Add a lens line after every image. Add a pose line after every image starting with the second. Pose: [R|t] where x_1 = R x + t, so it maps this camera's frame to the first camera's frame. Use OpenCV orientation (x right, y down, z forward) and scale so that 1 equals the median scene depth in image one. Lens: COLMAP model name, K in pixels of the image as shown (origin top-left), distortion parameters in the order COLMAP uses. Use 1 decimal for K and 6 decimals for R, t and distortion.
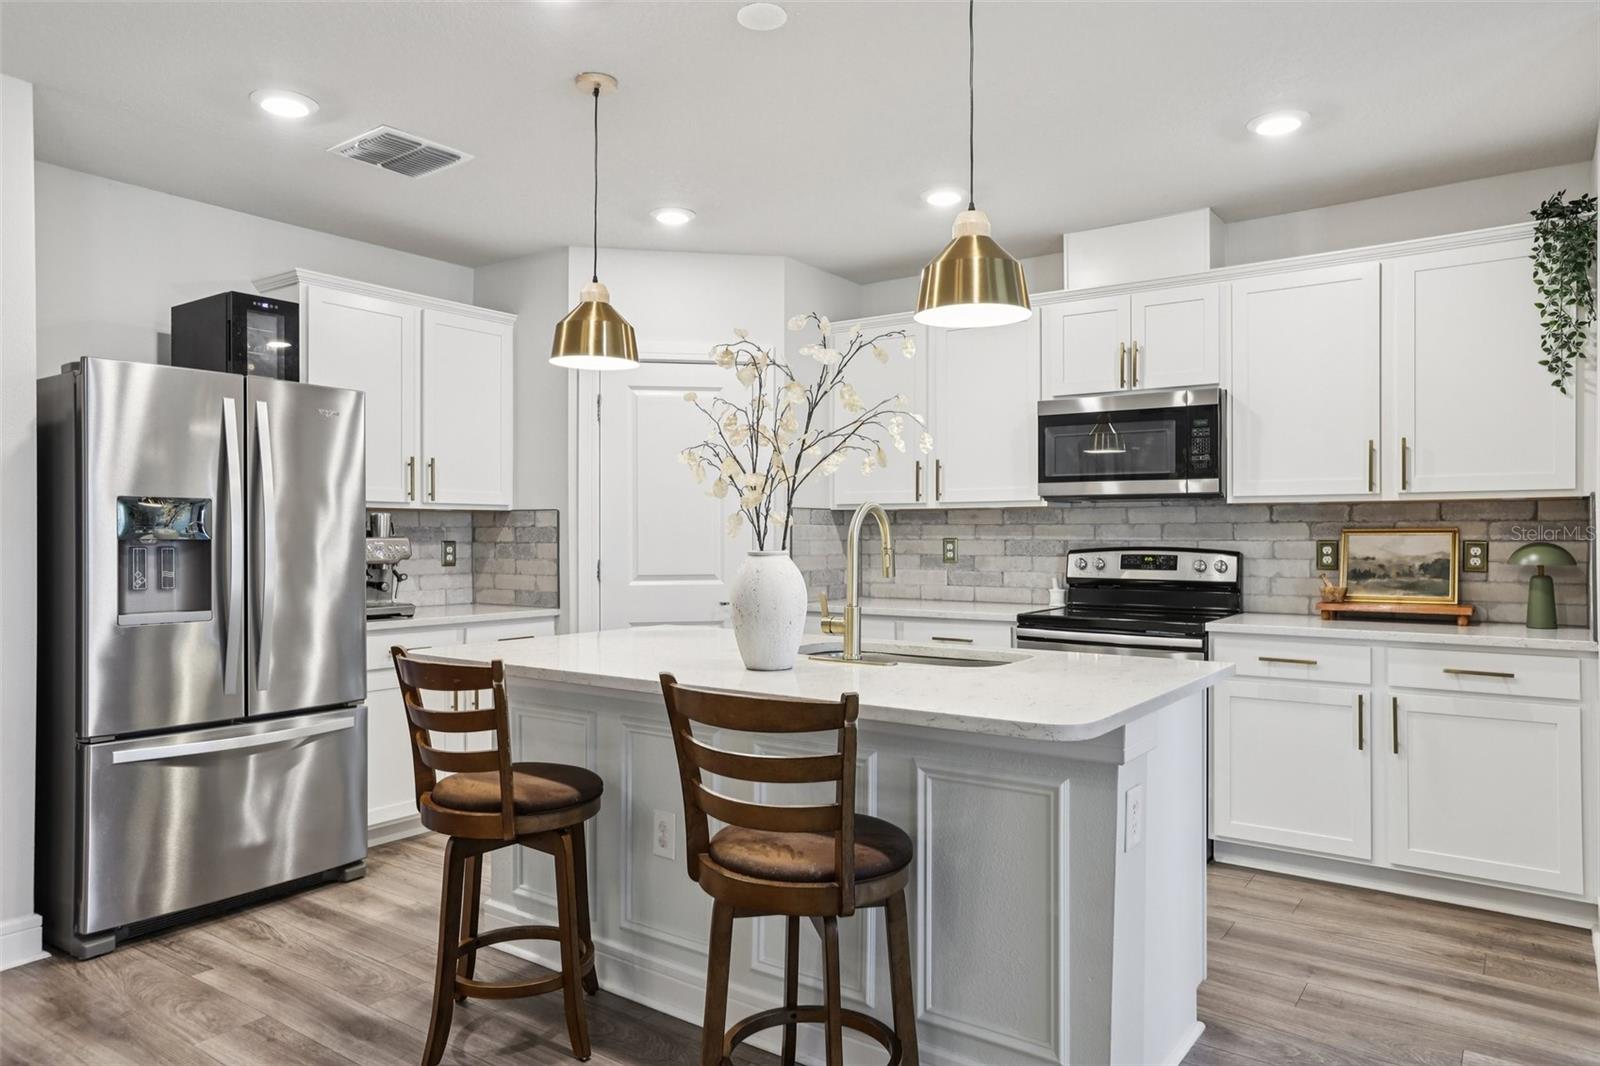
lens RADIAL K [[1037.9, 0, 791.9], [0, 1037.9, 532.4], [0, 0, 1]] dist [-0.057645, 0.081444]
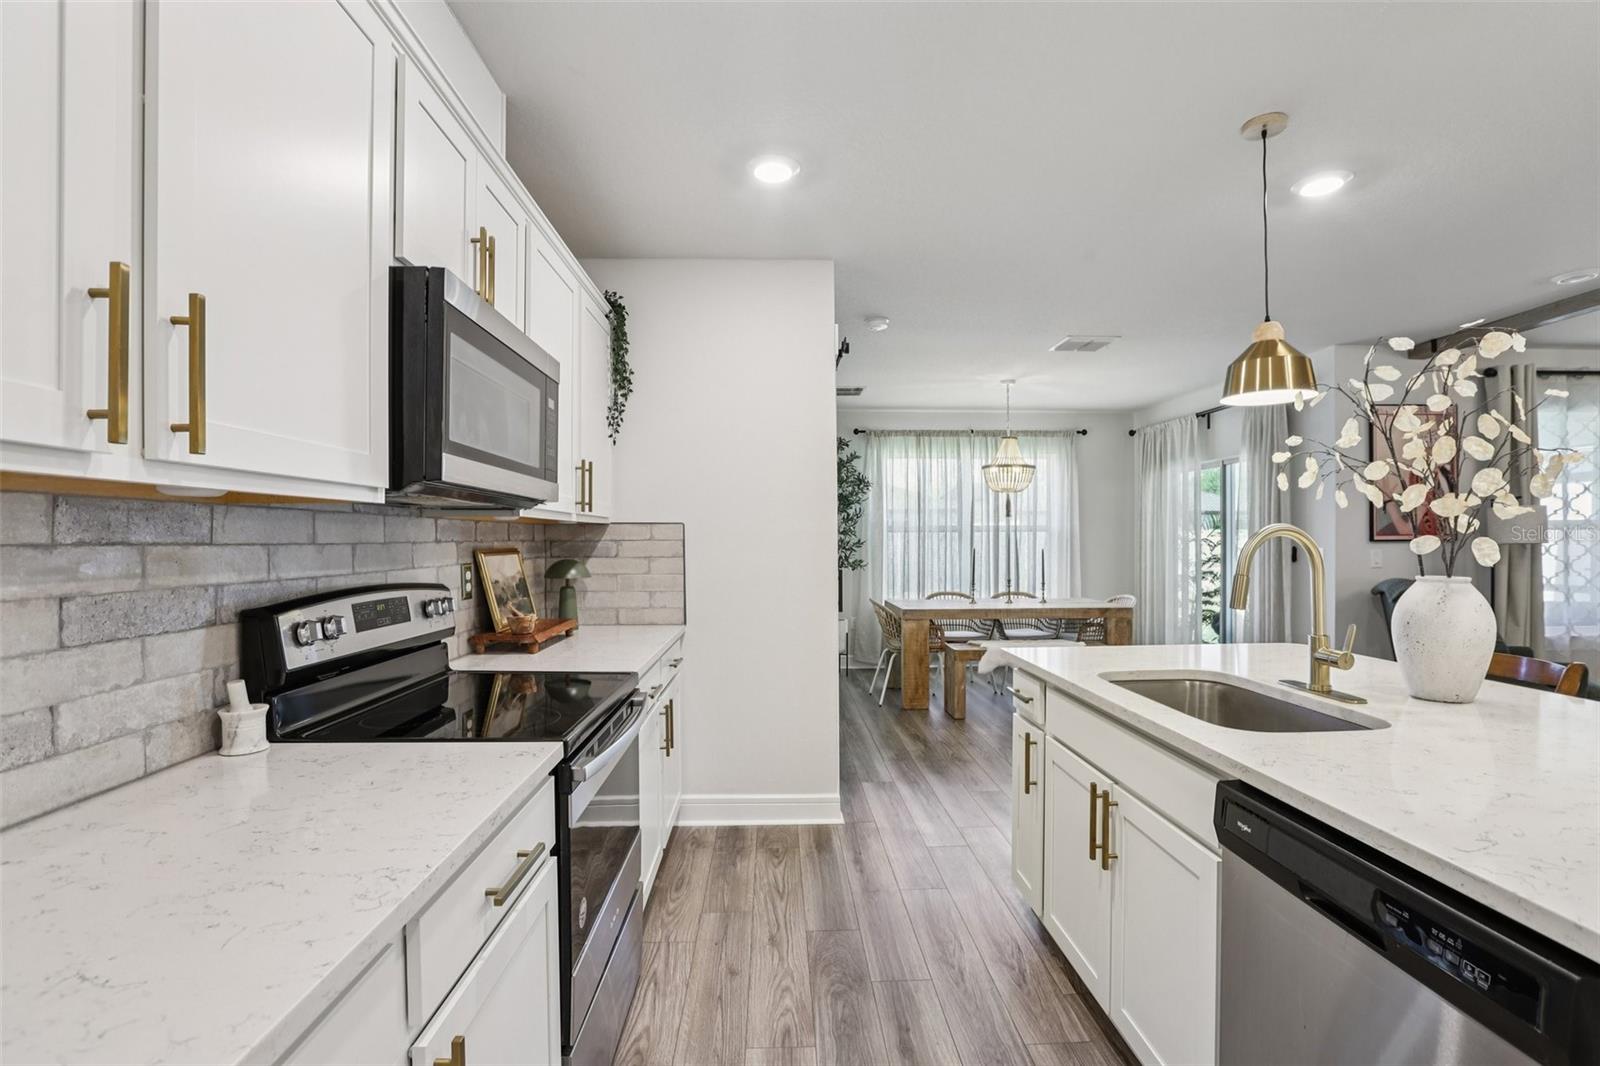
lens RADIAL K [[726.0, 0, 795.7], [0, 726.0, 542.5], [0, 0, 1]] dist [-0.057696, 0.022067]
pose [[-0.614991, -0.001653, 0.788532, -0.101100], [0.001106, 0.999995, 0.002959, -0.010672], [-0.788533, 0.002692, -0.614986, 1.150356]]
